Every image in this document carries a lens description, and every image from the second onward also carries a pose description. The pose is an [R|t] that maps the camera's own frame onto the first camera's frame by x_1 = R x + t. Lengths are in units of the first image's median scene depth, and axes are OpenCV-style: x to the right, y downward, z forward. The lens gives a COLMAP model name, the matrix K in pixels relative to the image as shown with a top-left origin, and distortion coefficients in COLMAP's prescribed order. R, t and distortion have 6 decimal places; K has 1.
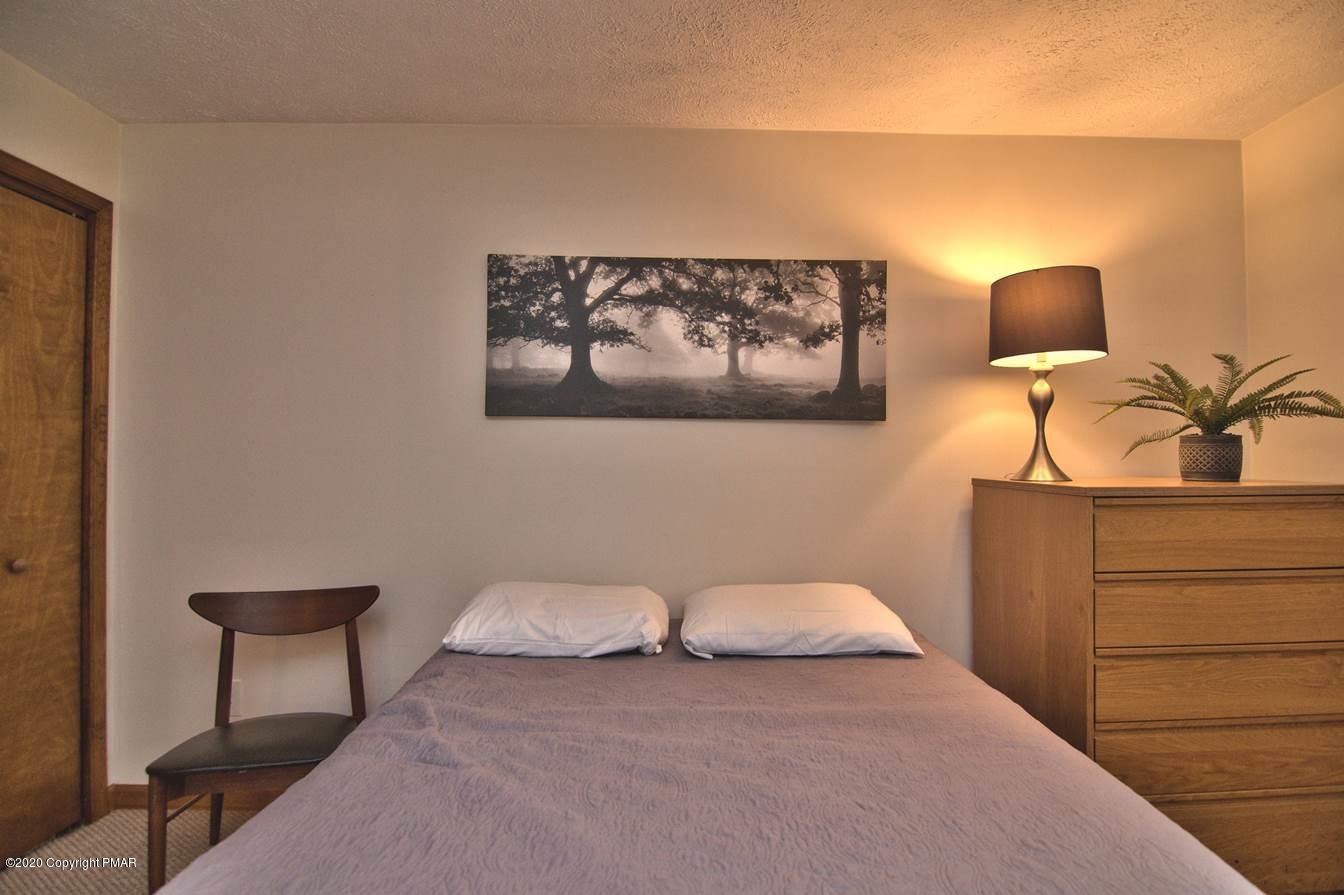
lens RADIAL K [[644.6, 0, 673.4], [0, 644.6, 447.8], [0, 0, 1]] dist [-0.008594, -0.008971]
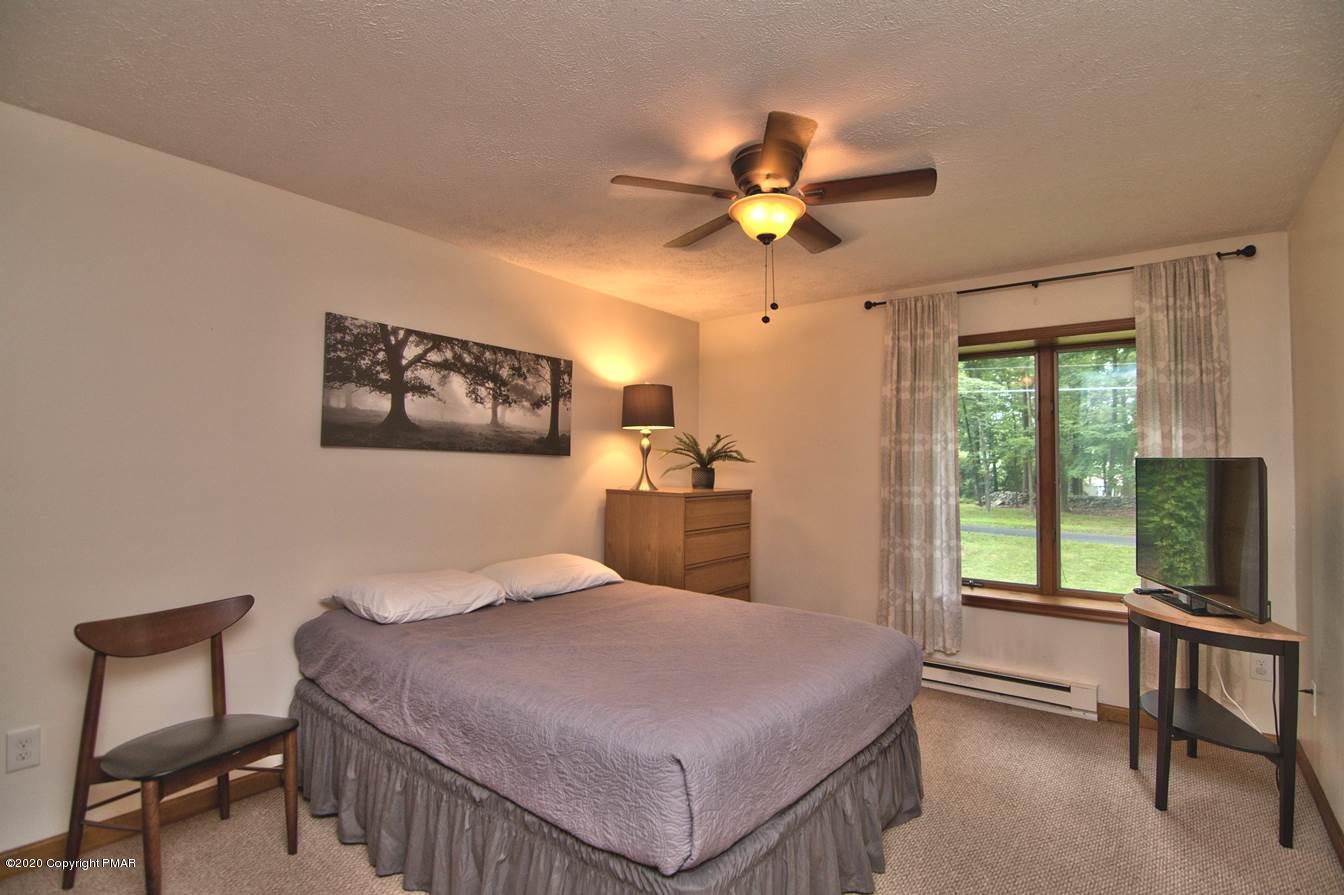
lens RADIAL K [[644.6, 0, 673.4], [0, 644.6, 447.8], [0, 0, 1]] dist [-0.008594, -0.008971]
pose [[0.626080, 0.028551, 0.779236, -0.813287], [-0.025869, 0.999540, -0.015839, -0.043264], [-0.779329, -0.010241, 0.626531, -0.266584]]
